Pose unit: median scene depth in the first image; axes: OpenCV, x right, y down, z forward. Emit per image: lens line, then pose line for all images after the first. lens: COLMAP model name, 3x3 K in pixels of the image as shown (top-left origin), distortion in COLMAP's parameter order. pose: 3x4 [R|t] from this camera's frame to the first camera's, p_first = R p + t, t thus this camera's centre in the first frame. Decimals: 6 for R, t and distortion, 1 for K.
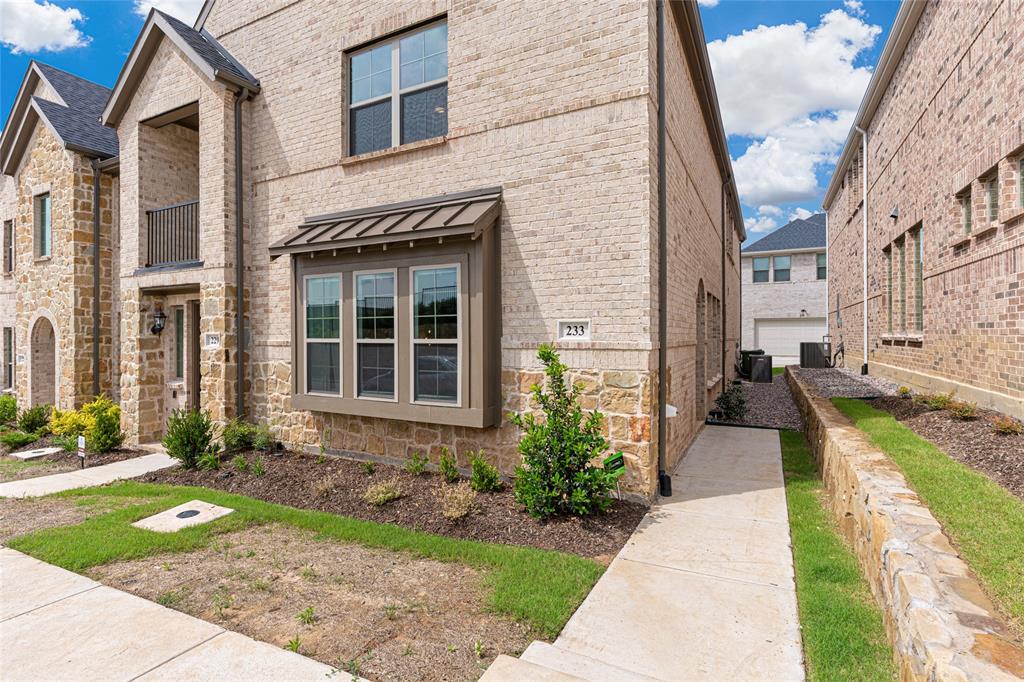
lens RADIAL K [[494.3, 0, 508.0], [0, 494.3, 334.9], [0, 0, 1]] dist [0.003831, -0.000138]
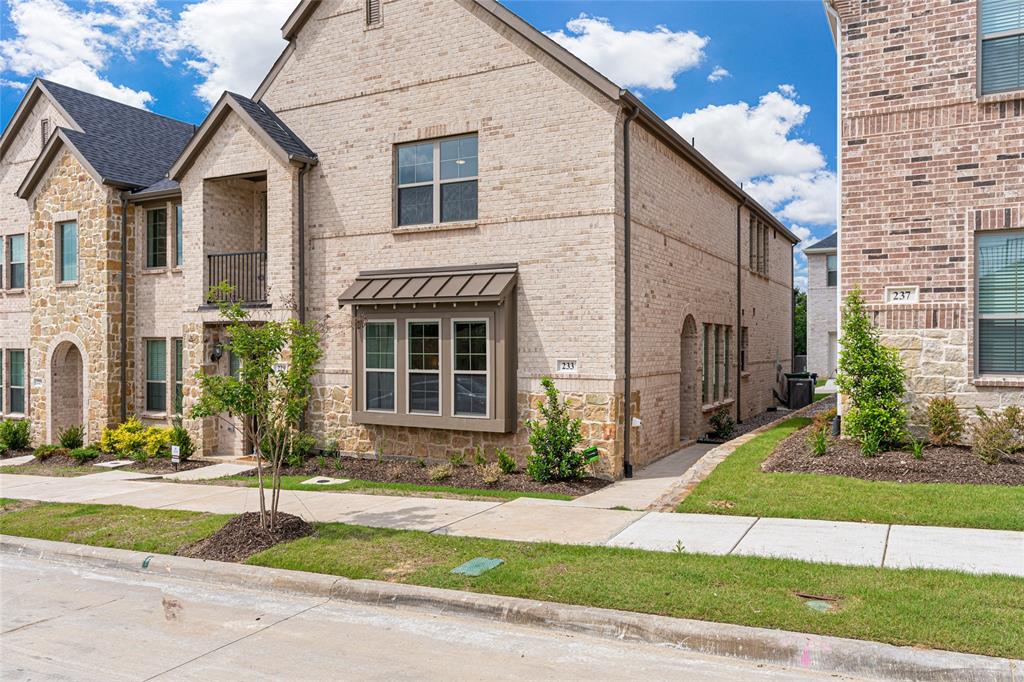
lens RADIAL K [[775.3, 0, 514.0], [0, 775.3, 344.7], [0, 0, 1]] dist [0.005164, 0.002394]
pose [[0.999992, 0.002796, -0.002733, -0.014332], [-0.002787, 0.999991, 0.003174, -0.062617], [0.002742, -0.003167, 0.999991, -1.033872]]
